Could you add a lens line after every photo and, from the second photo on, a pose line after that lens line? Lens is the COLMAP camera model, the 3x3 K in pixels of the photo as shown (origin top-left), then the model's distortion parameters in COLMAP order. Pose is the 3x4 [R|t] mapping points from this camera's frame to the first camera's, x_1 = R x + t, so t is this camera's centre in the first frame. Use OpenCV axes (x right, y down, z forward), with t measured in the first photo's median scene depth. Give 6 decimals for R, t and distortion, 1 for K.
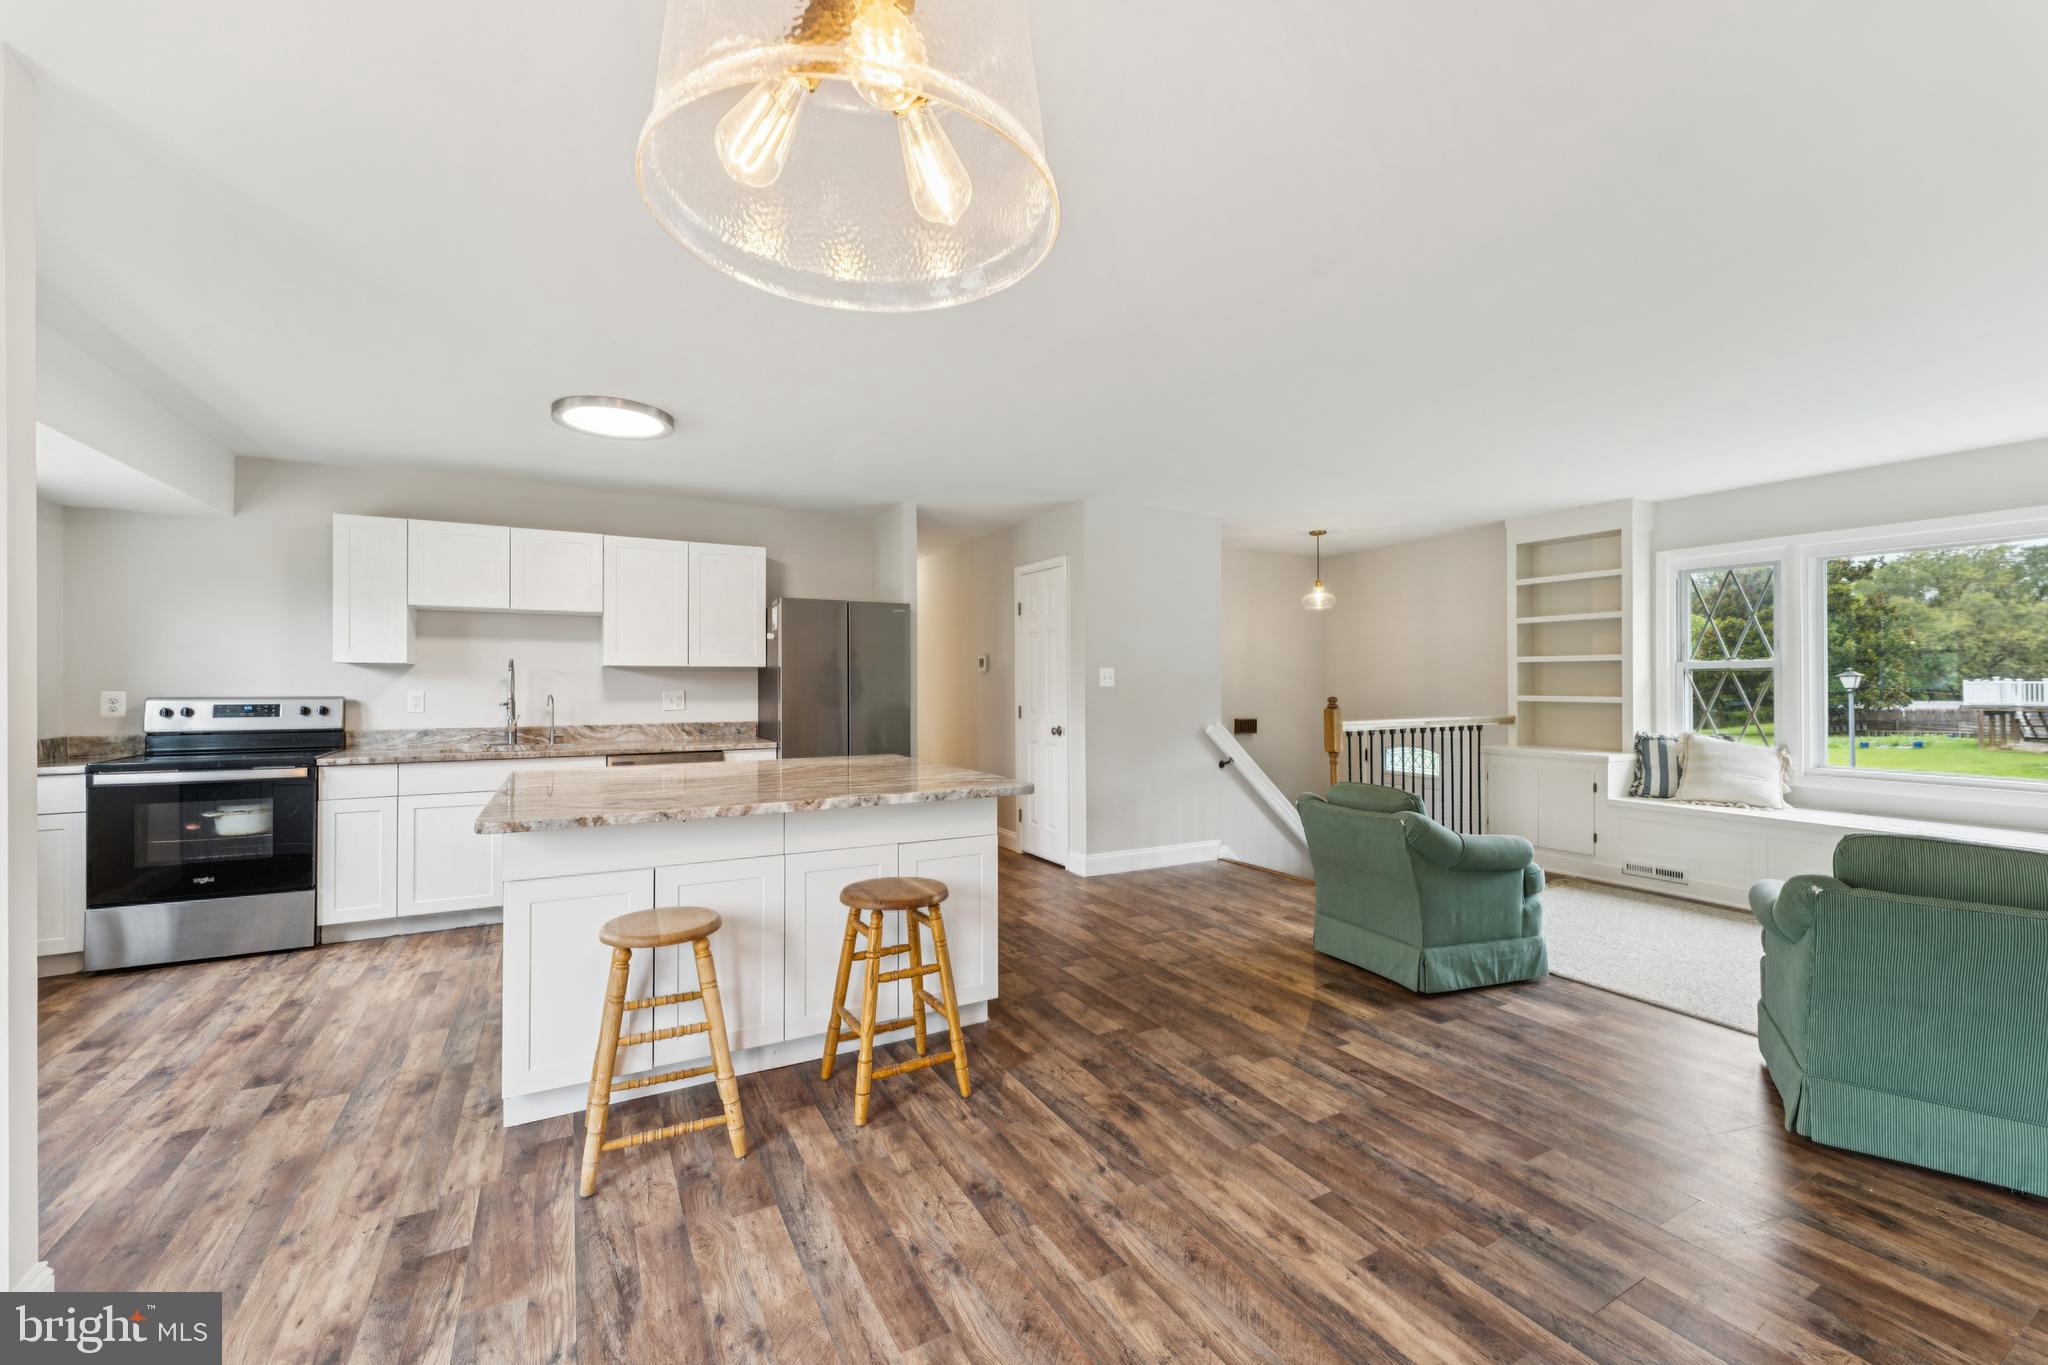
lens RADIAL K [[823.7, 0, 1024.0], [0, 823.7, 682.5], [0, 0, 1]] dist [0.001151, 0.000167]
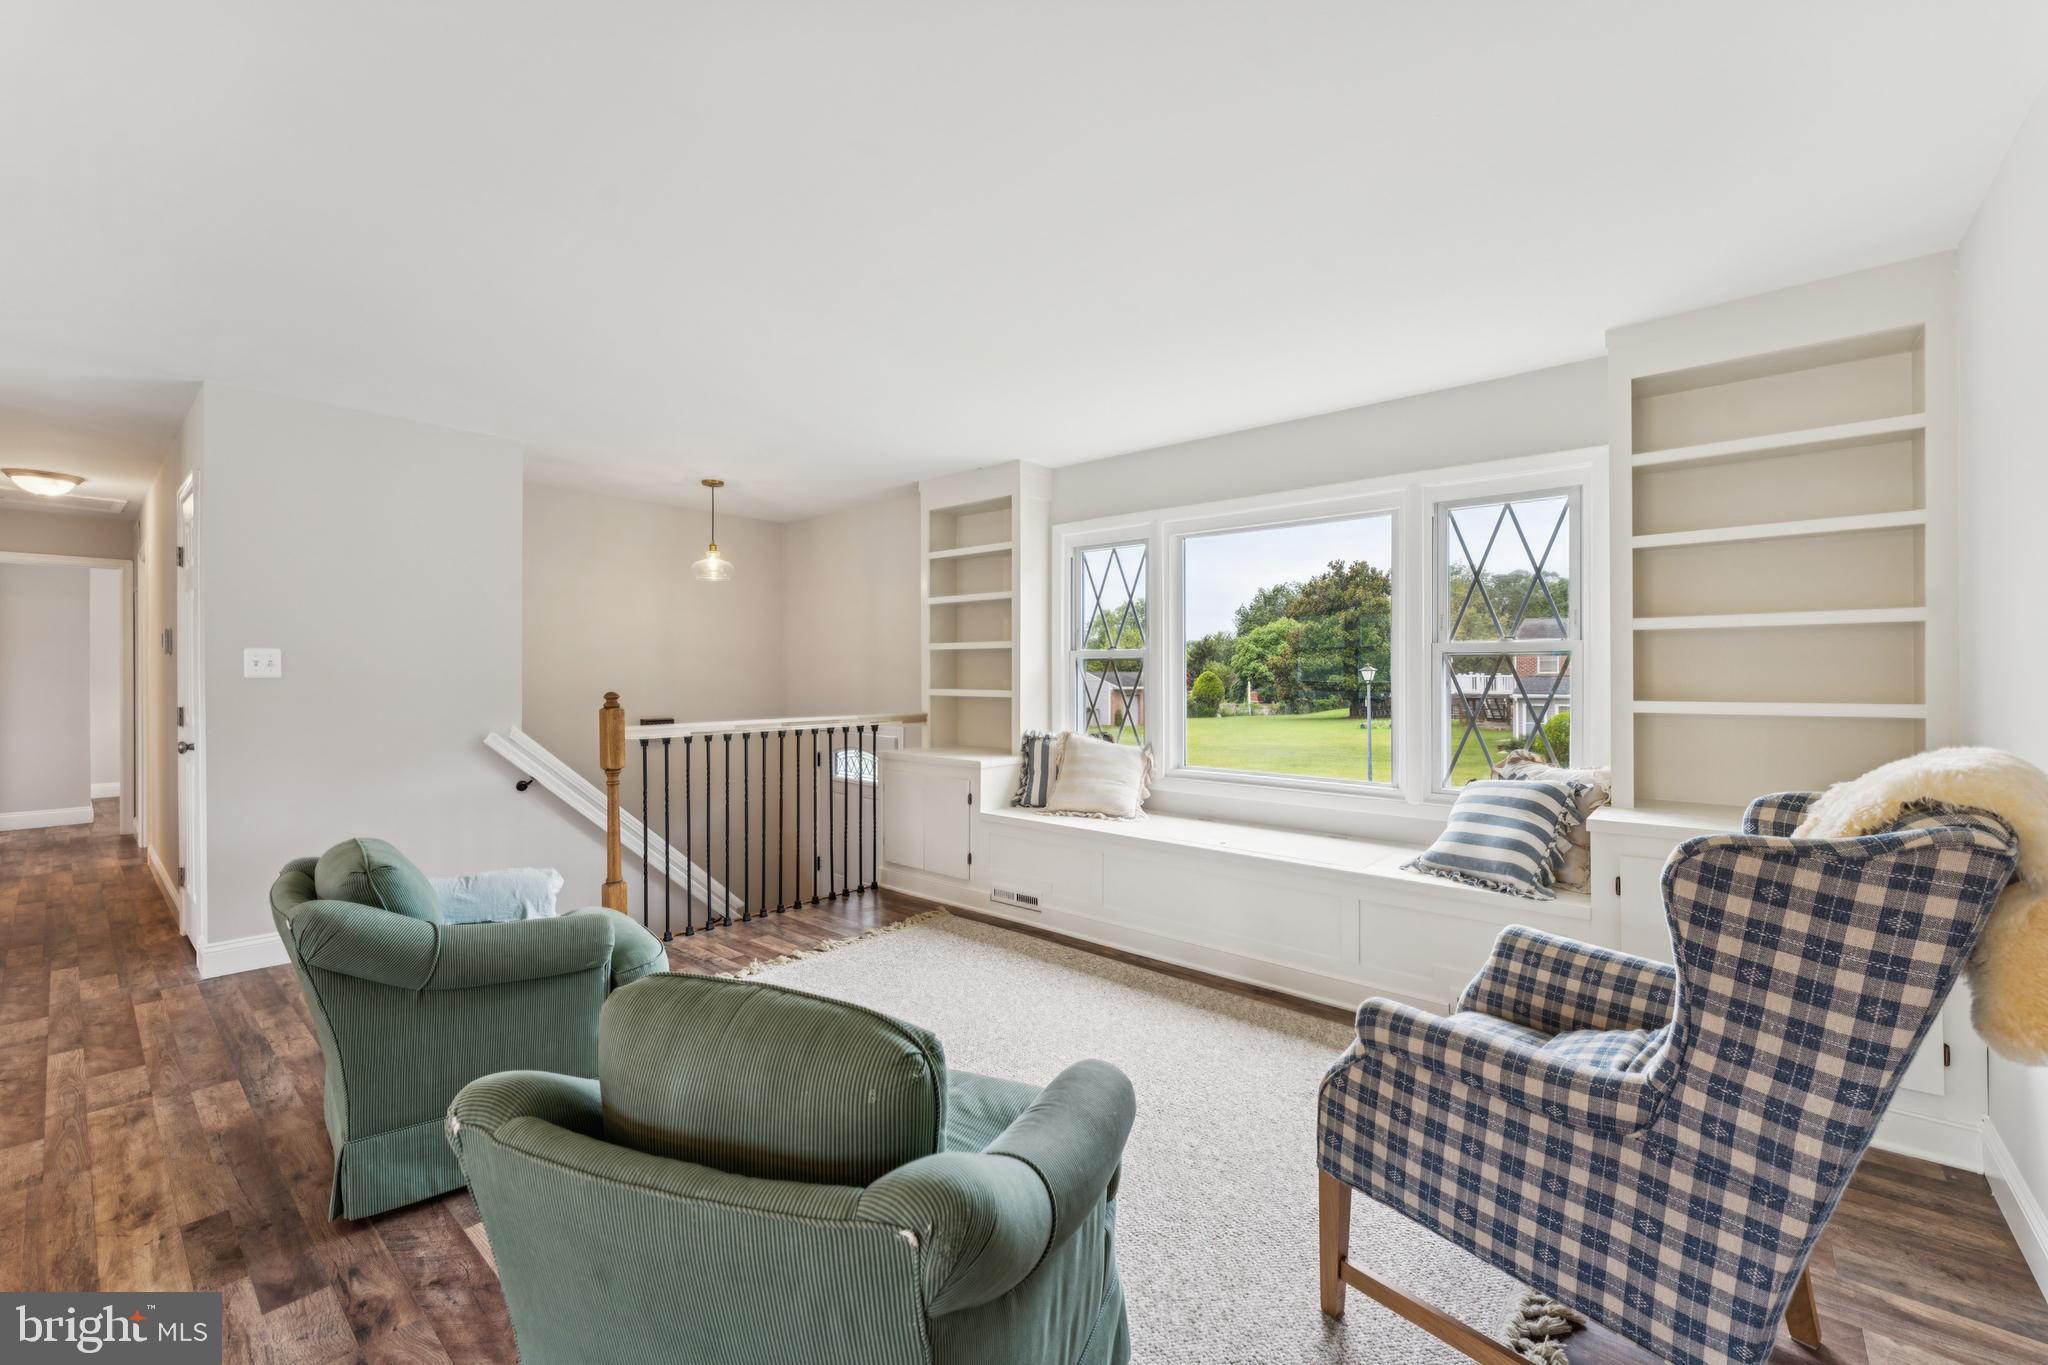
lens RADIAL K [[828.6, 0, 1021.4], [0, 828.6, 671.6], [0, 0, 1]] dist [-0.000015, 0.000037]
pose [[0.938191, 0.004631, 0.346086, 0.451083], [-0.004703, 0.999989, -0.000634, -0.001977], [-0.346085, -0.001033, 0.938203, 0.189835]]
